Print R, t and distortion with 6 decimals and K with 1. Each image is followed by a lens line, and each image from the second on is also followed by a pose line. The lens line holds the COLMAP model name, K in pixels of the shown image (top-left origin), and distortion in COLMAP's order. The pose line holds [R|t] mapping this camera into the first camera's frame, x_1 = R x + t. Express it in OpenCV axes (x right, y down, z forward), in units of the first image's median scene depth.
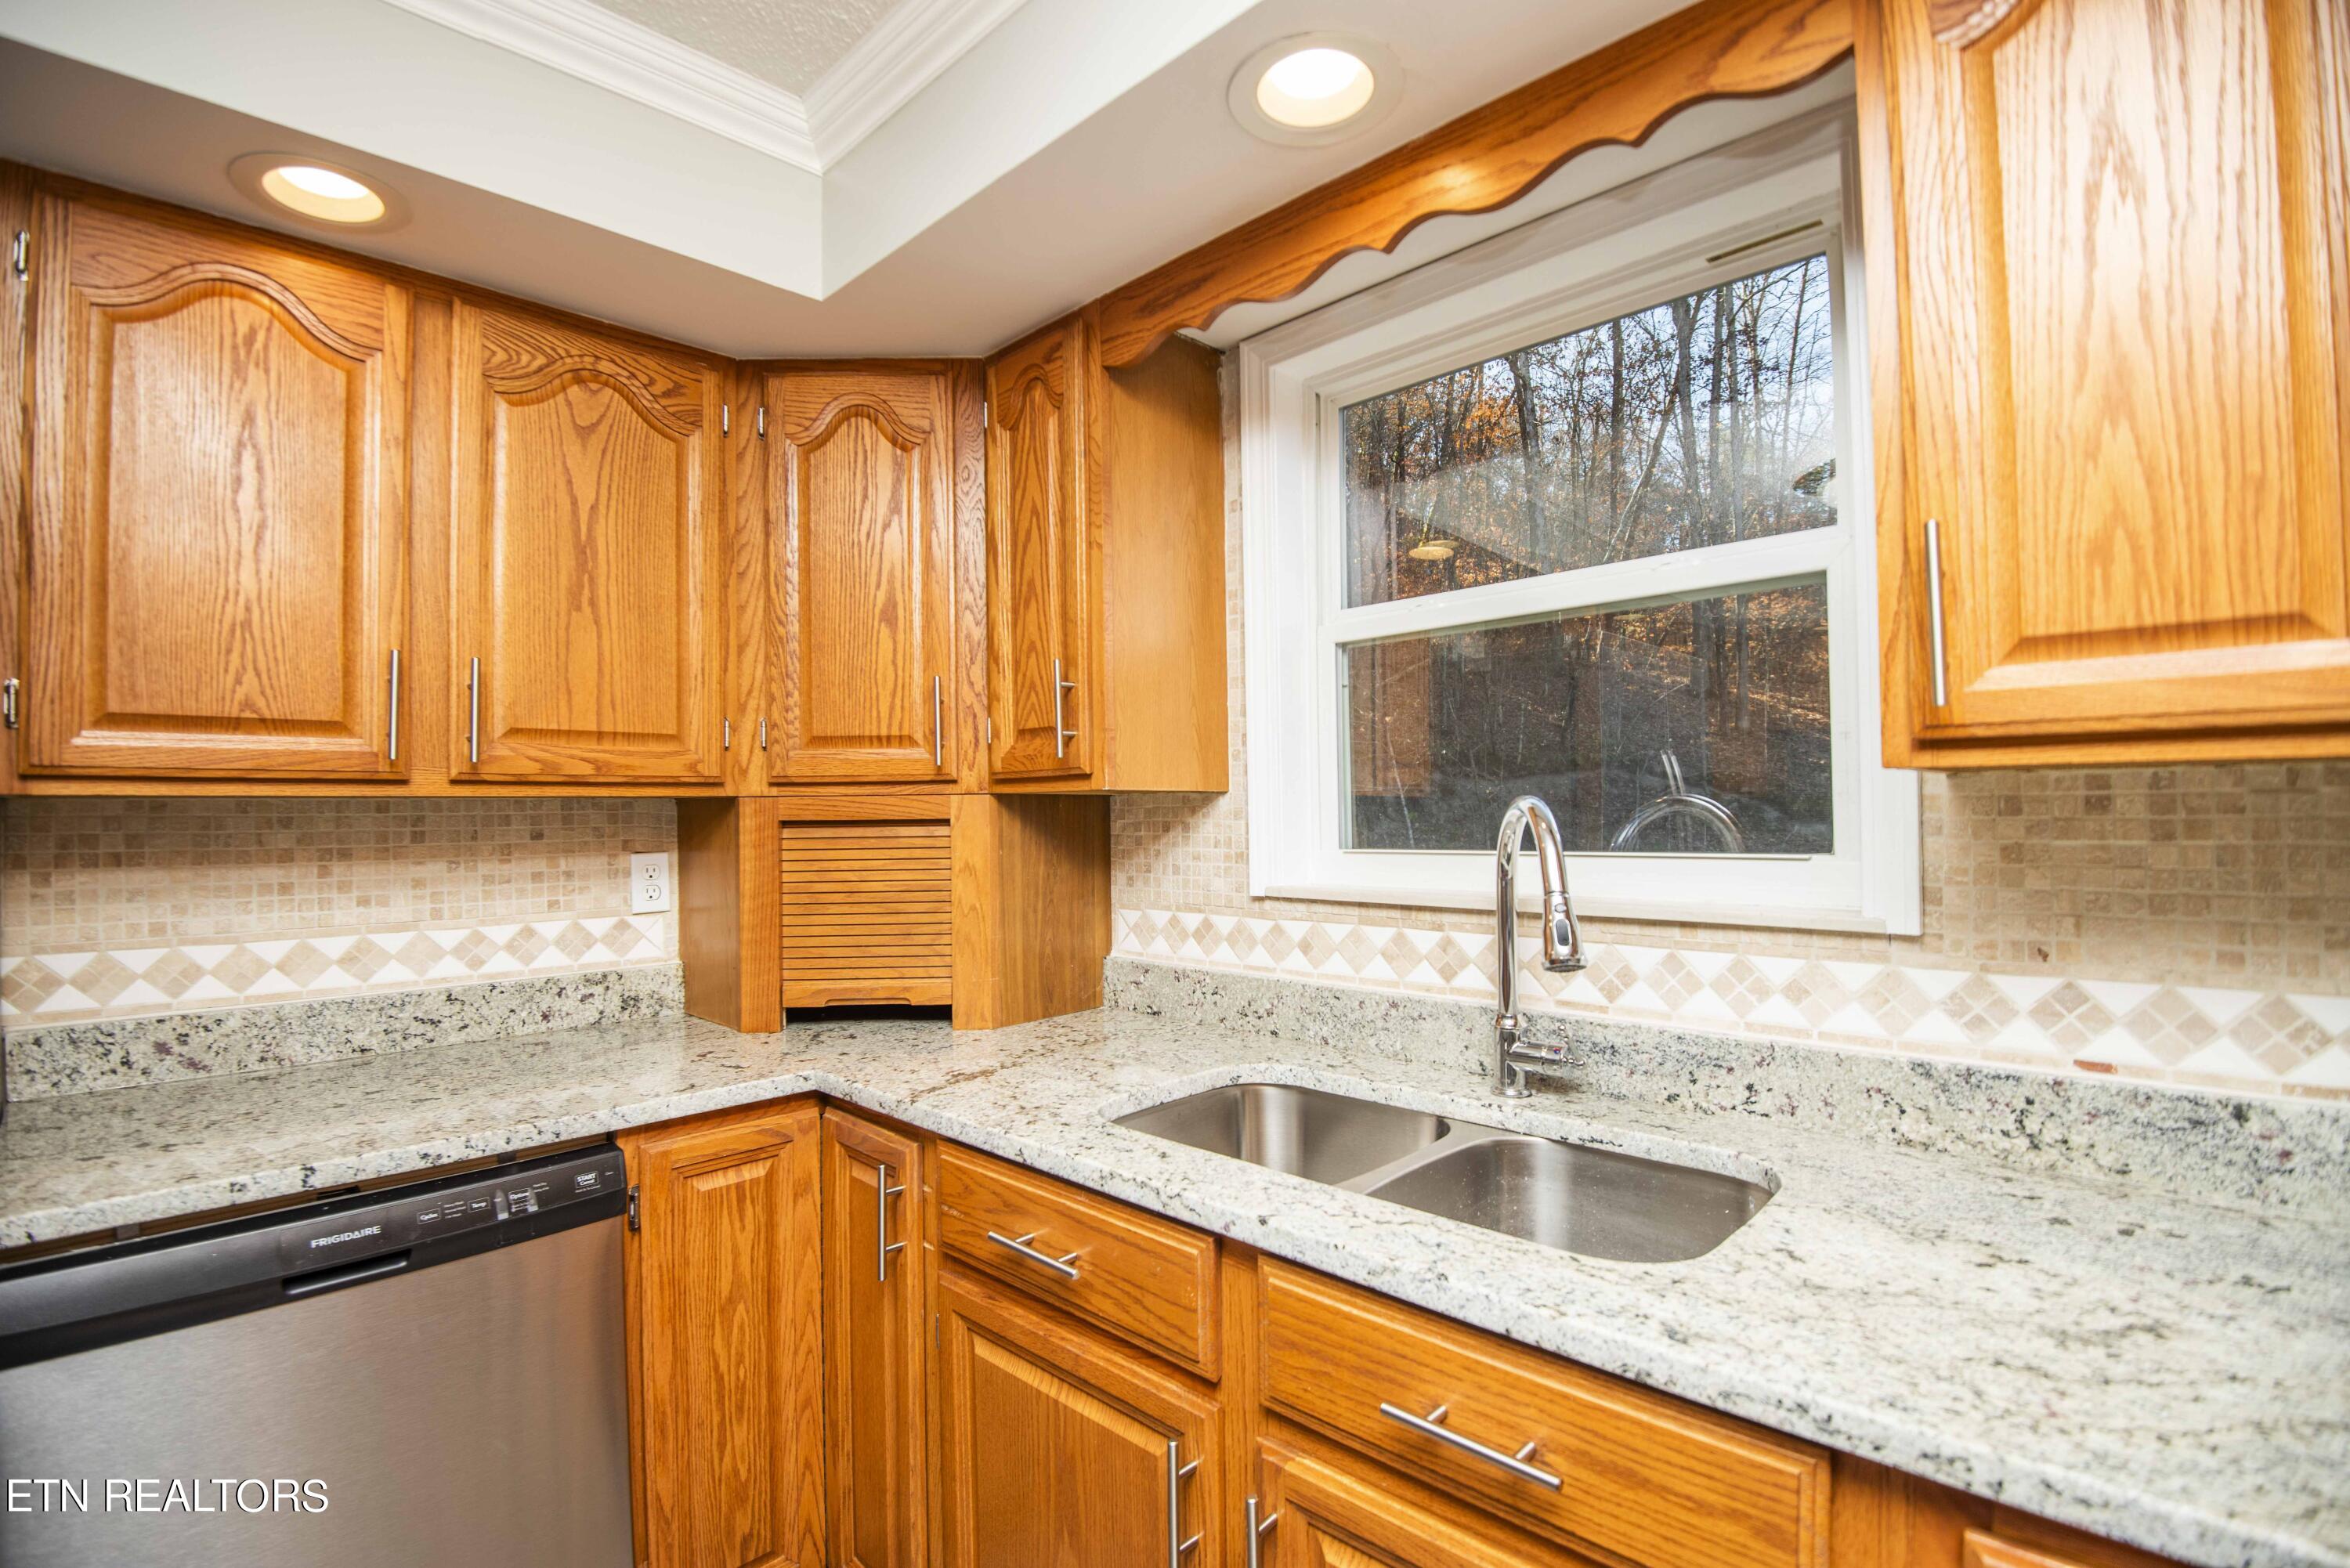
lens RADIAL K [[1071.9, 0, 1172.7], [0, 1071.9, 802.3], [0, 0, 1]] dist [-0.008225, -0.020010]
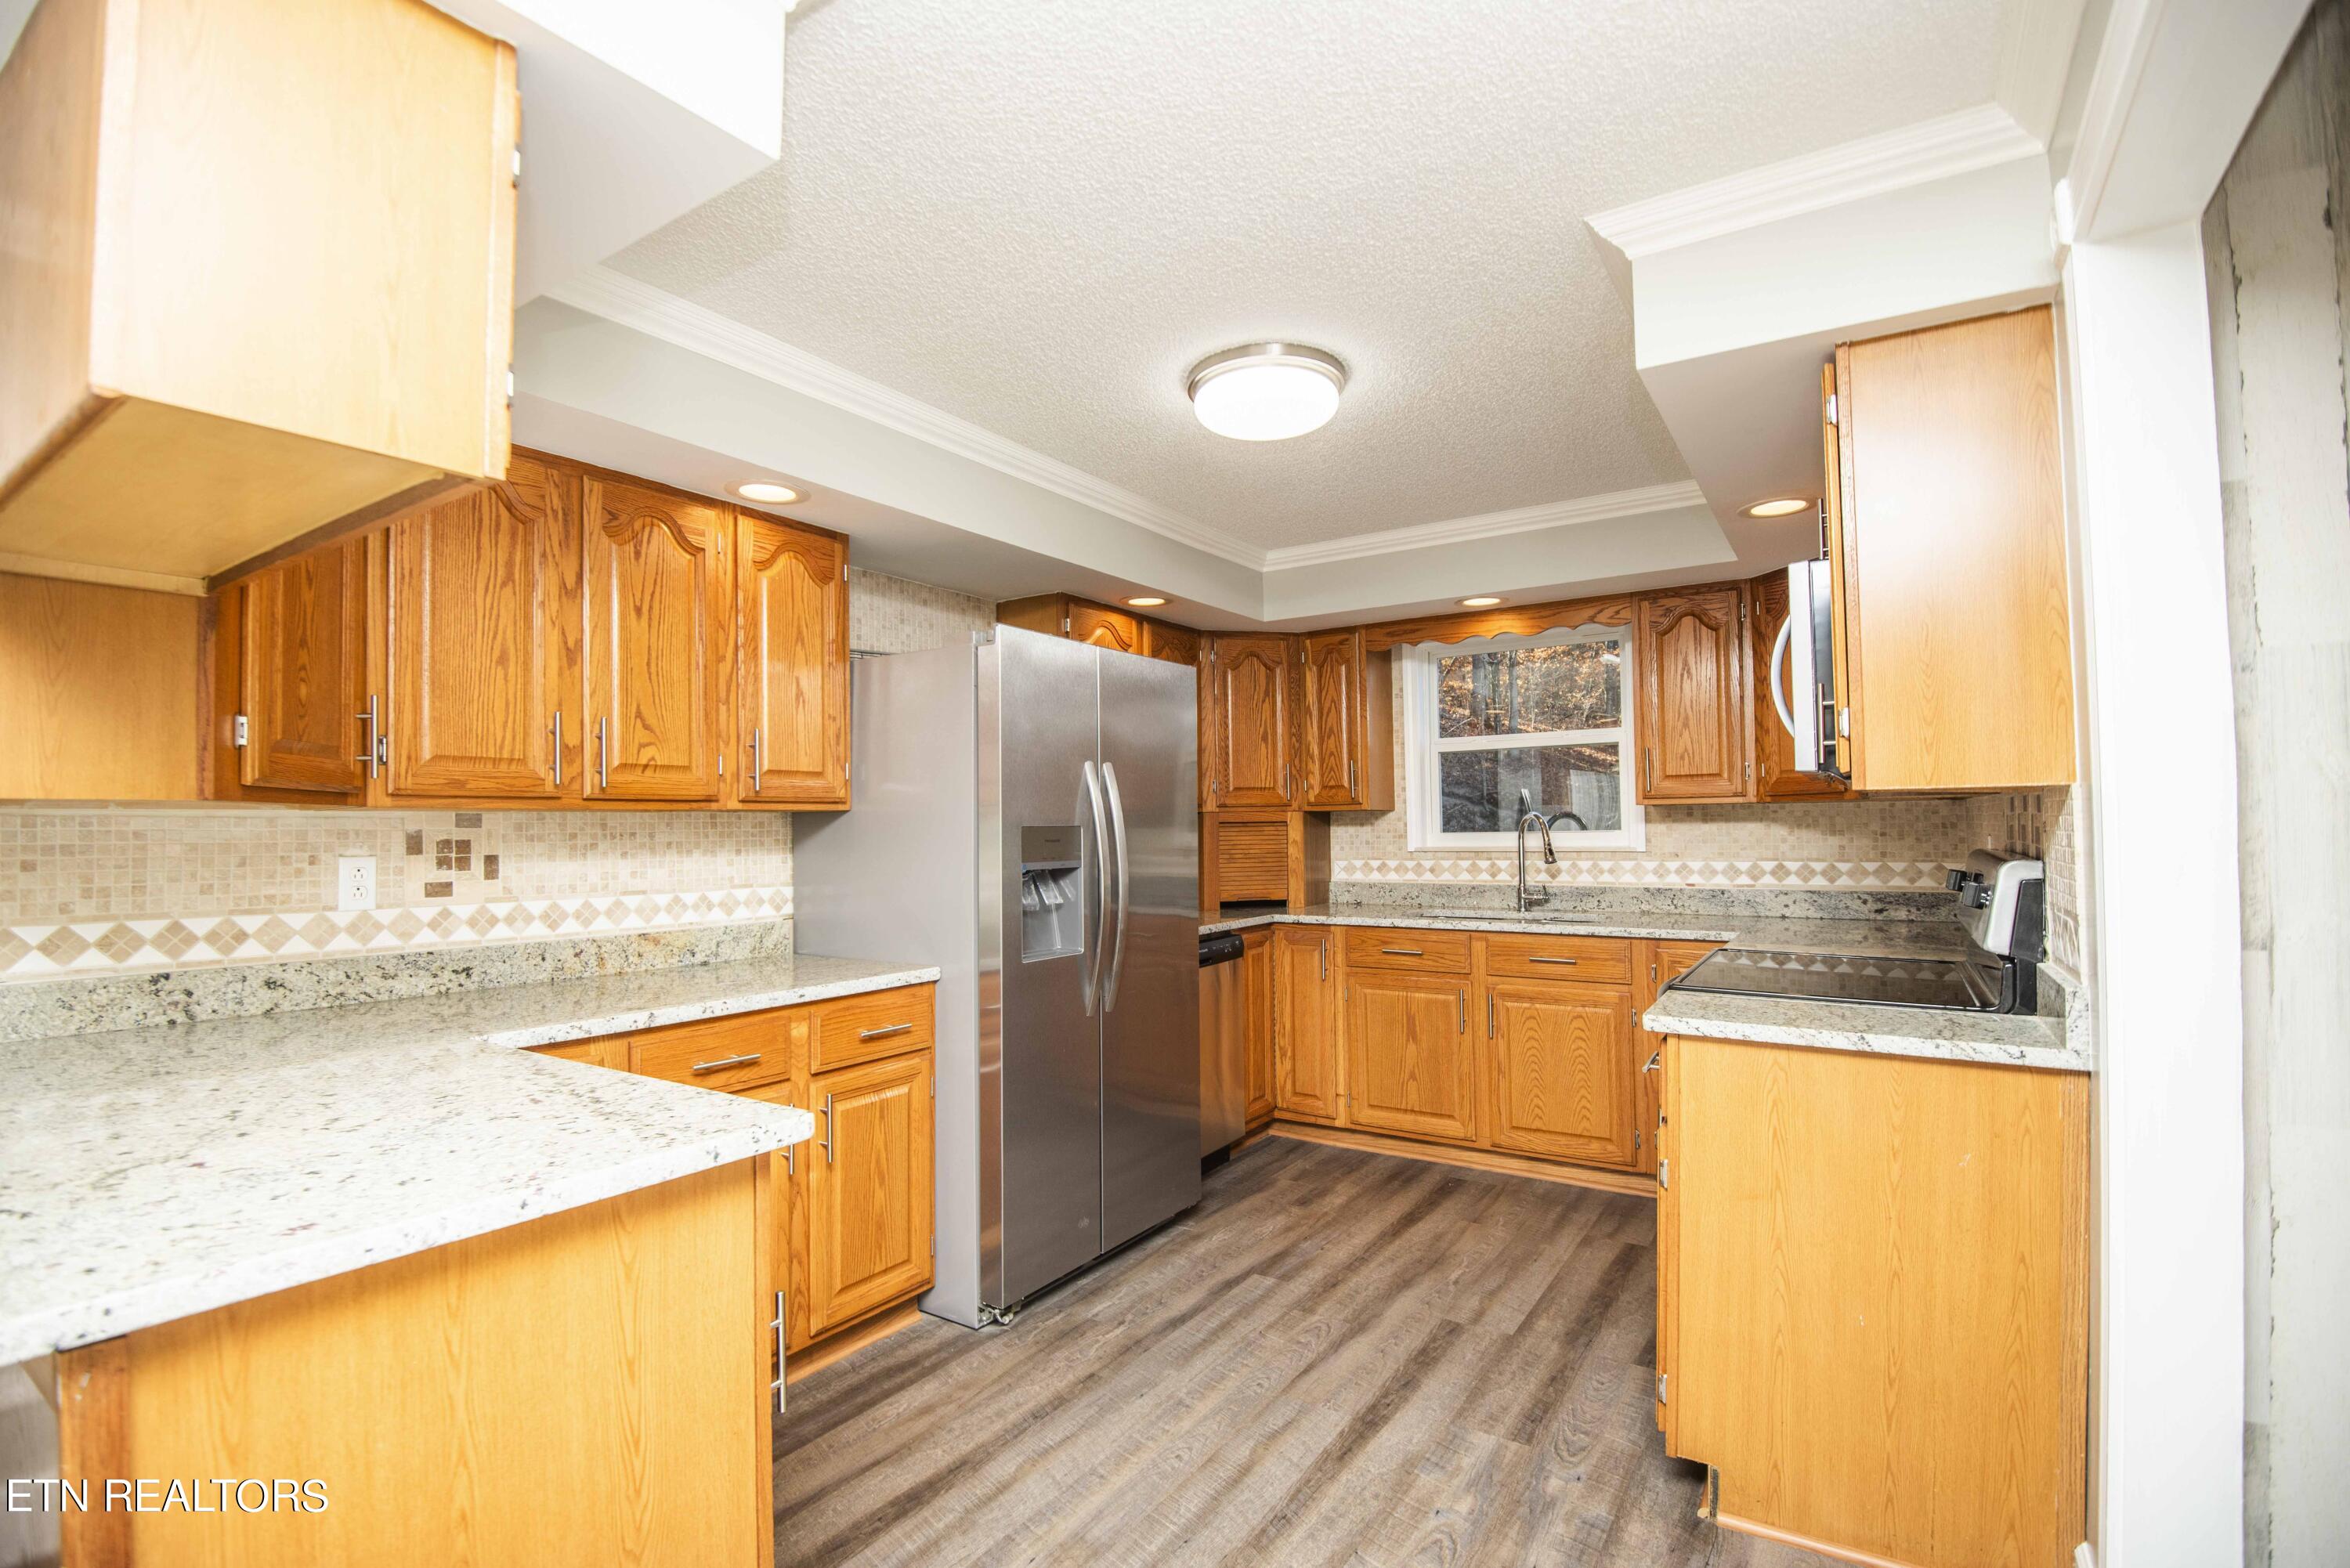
lens RADIAL K [[1071.9, 0, 1172.7], [0, 1071.9, 802.3], [0, 0, 1]] dist [-0.008225, -0.020010]
pose [[0.980812, -0.000983, 0.194953, -1.118969], [0.003515, 0.999914, -0.012643, 0.001501], [-0.194924, 0.013086, 0.980731, -1.595119]]
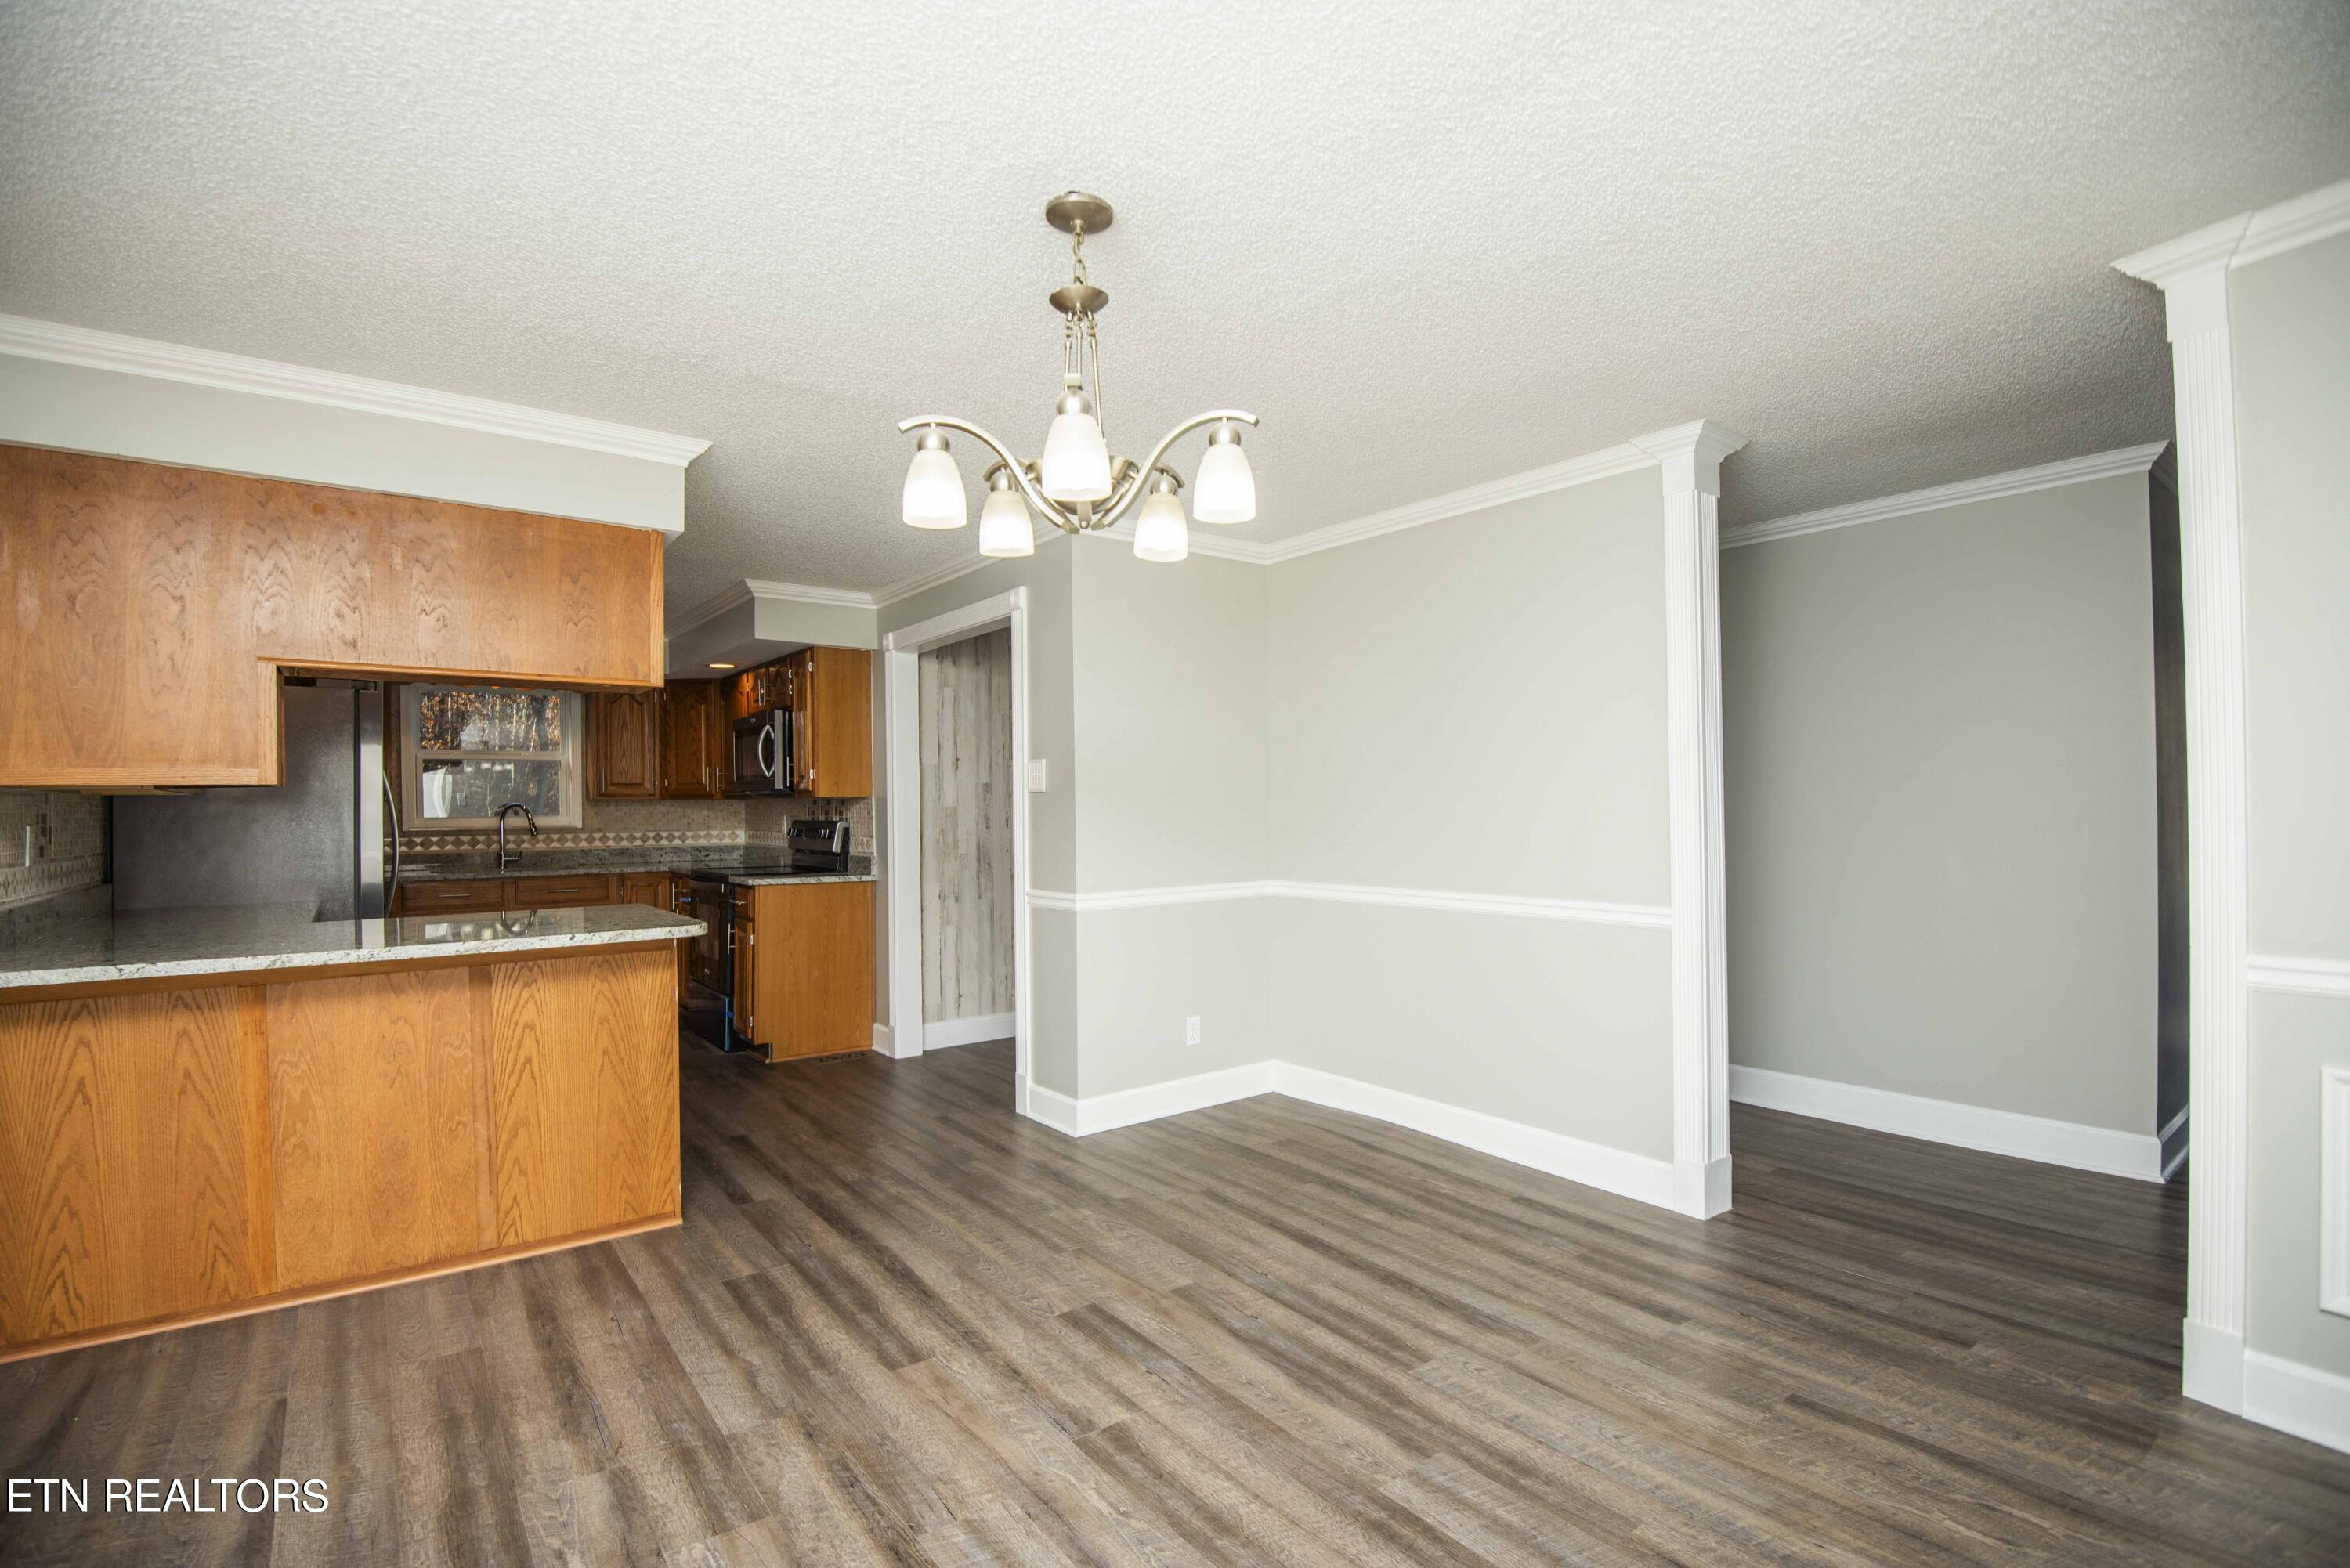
lens RADIAL K [[1071.9, 0, 1172.7], [0, 1071.9, 802.3], [0, 0, 1]] dist [-0.008225, -0.020010]
pose [[0.151073, 0.006786, 0.988499, -3.399717], [-0.002931, 0.999975, -0.006416, 0.009242], [-0.988518, -0.001928, 0.151089, -2.285468]]
